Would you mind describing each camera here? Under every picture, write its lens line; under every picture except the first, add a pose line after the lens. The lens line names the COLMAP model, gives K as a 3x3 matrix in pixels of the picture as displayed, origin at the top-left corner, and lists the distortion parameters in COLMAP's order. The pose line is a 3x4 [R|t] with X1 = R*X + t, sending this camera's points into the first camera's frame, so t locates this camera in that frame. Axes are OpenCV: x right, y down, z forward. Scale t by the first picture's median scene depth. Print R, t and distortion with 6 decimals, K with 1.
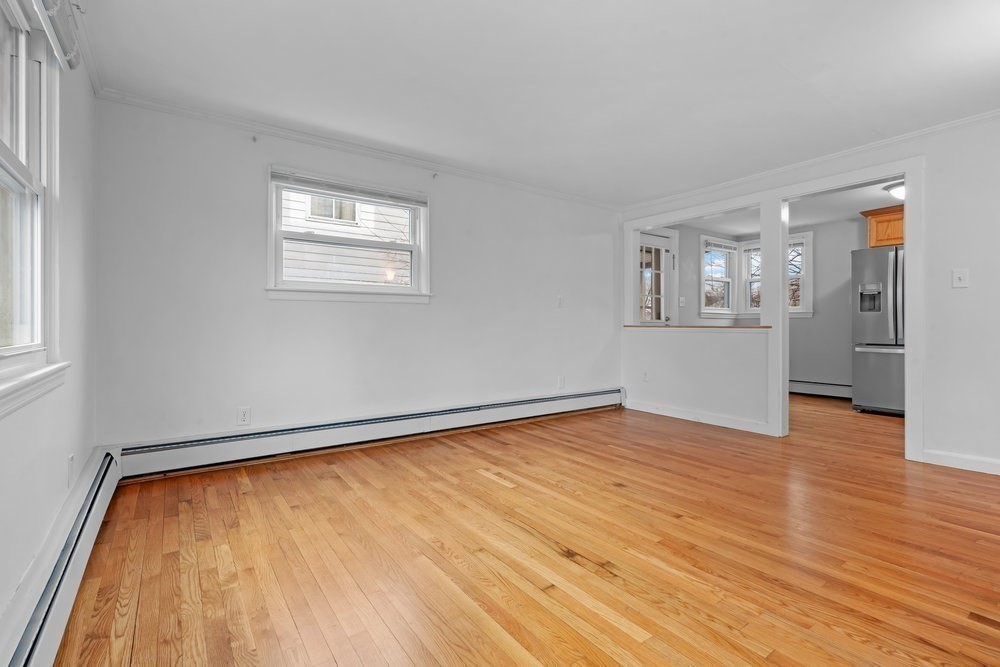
lens RADIAL K [[456.2, 0, 501.1], [0, 456.2, 327.5], [0, 0, 1]] dist [-0.001818, 0.001194]
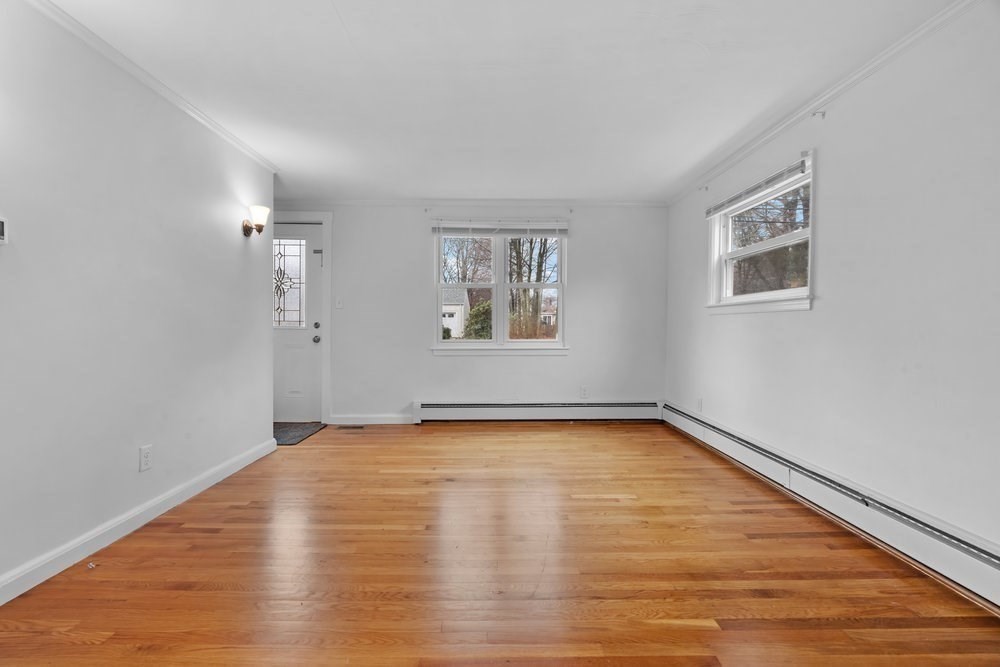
lens RADIAL K [[456.2, 0, 501.1], [0, 456.2, 327.5], [0, 0, 1]] dist [-0.001818, 0.001194]
pose [[-0.569494, 0.001390, -0.821994, 0.918719], [-0.010021, 0.999913, 0.008633, -0.036174], [0.821934, 0.013153, -0.569430, 1.384701]]
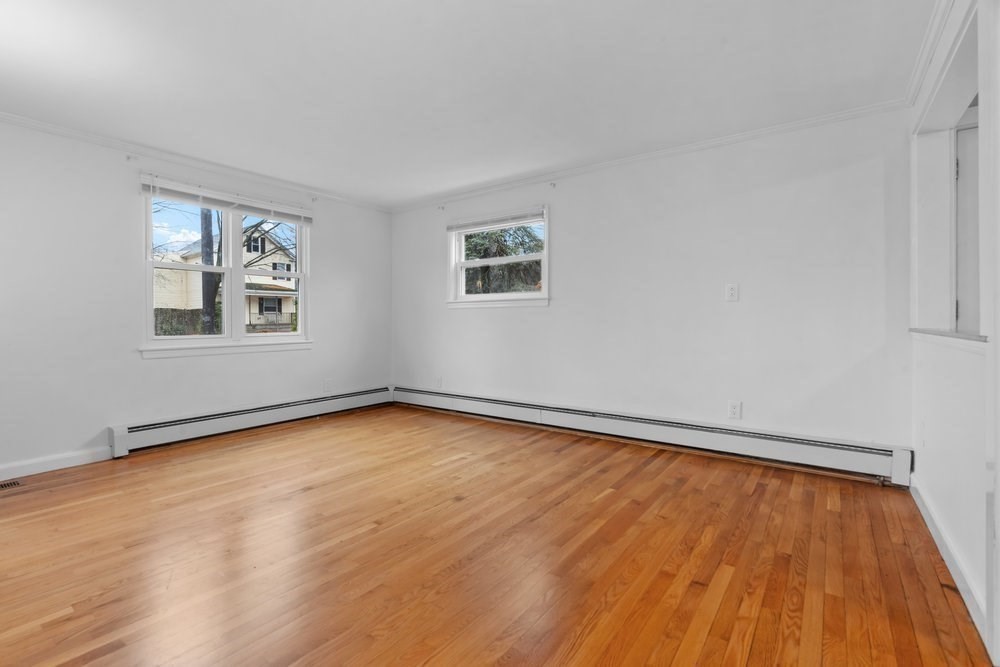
lens RADIAL K [[457.1, 0, 503.6], [0, 457.1, 318.2], [0, 0, 1]] dist [-0.002051, 0.000491]
pose [[0.314118, -0.007417, -0.949355, 1.149524], [-0.004007, 0.999950, -0.009138, -0.018238], [0.949375, 0.006675, 0.314073, 0.764915]]
